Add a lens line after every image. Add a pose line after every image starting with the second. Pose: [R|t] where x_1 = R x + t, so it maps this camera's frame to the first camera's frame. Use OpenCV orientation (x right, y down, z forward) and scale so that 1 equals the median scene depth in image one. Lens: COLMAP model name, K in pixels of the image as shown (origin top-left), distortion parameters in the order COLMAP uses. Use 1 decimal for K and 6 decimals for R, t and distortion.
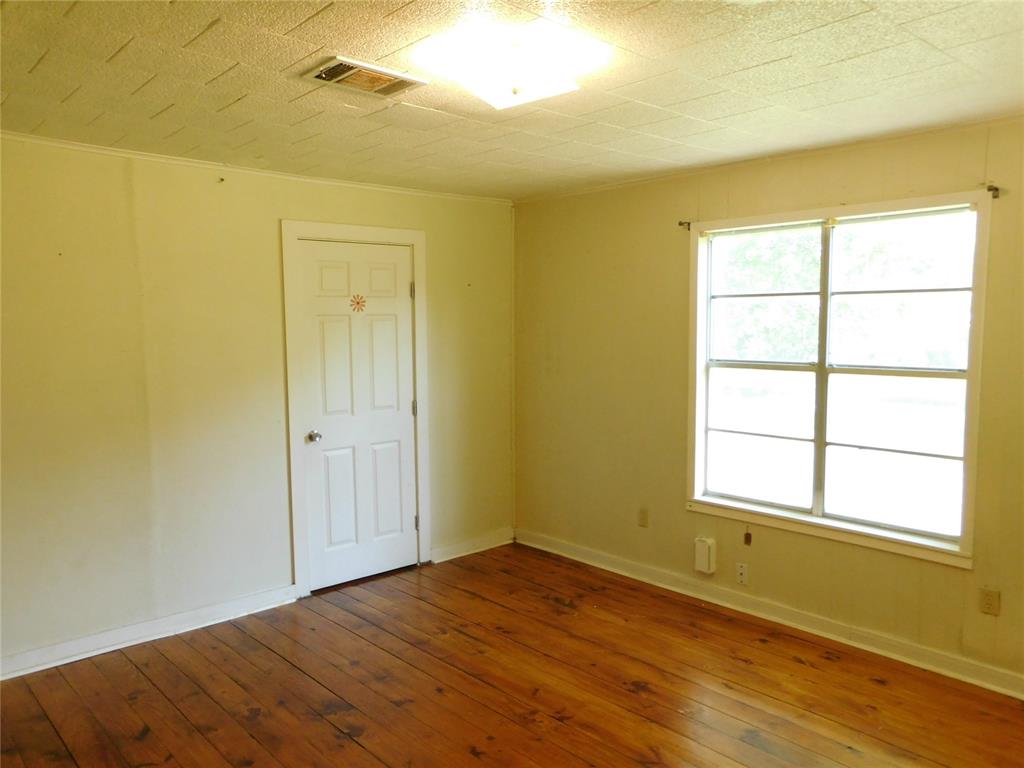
lens RADIAL K [[765.7, 0, 512.0], [0, 765.7, 384.0], [0, 0, 1]] dist [0.000823, 0.010288]
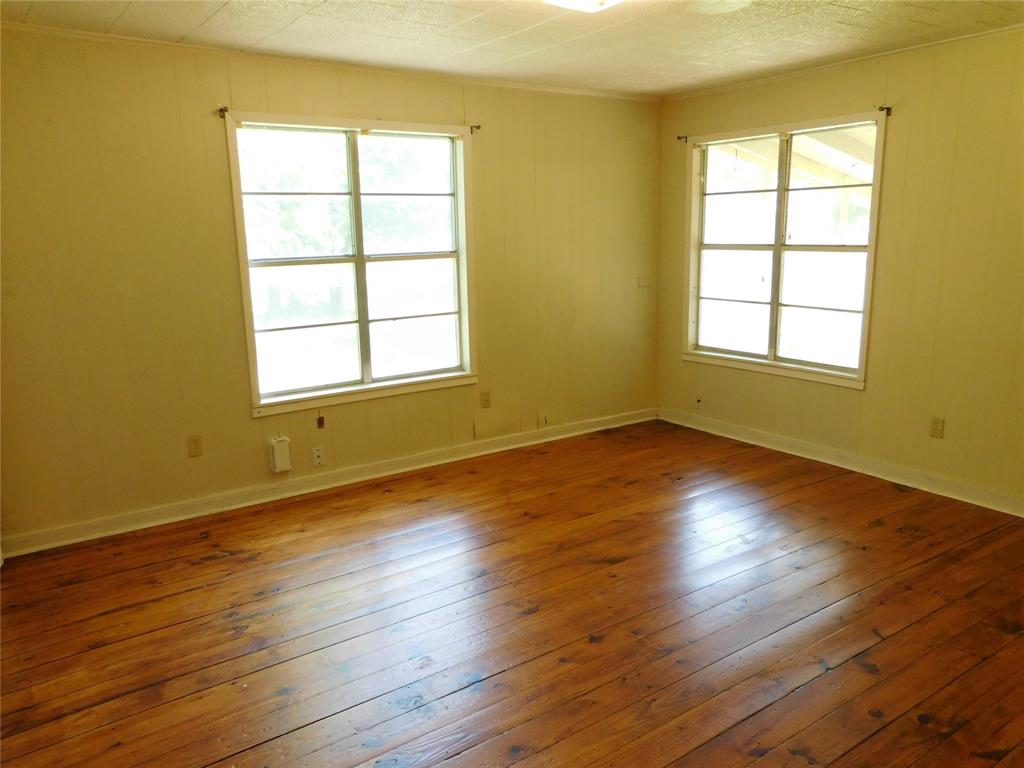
lens RADIAL K [[749.3, 0, 512.0], [0, 749.3, 384.0], [0, 0, 1]] dist [-0.030700, 0.002939]
pose [[0.131756, -0.195867, 0.971739, -0.677065], [0.101726, 0.977781, 0.183292, -0.017615], [-0.986049, 0.074701, 0.148753, 0.573846]]
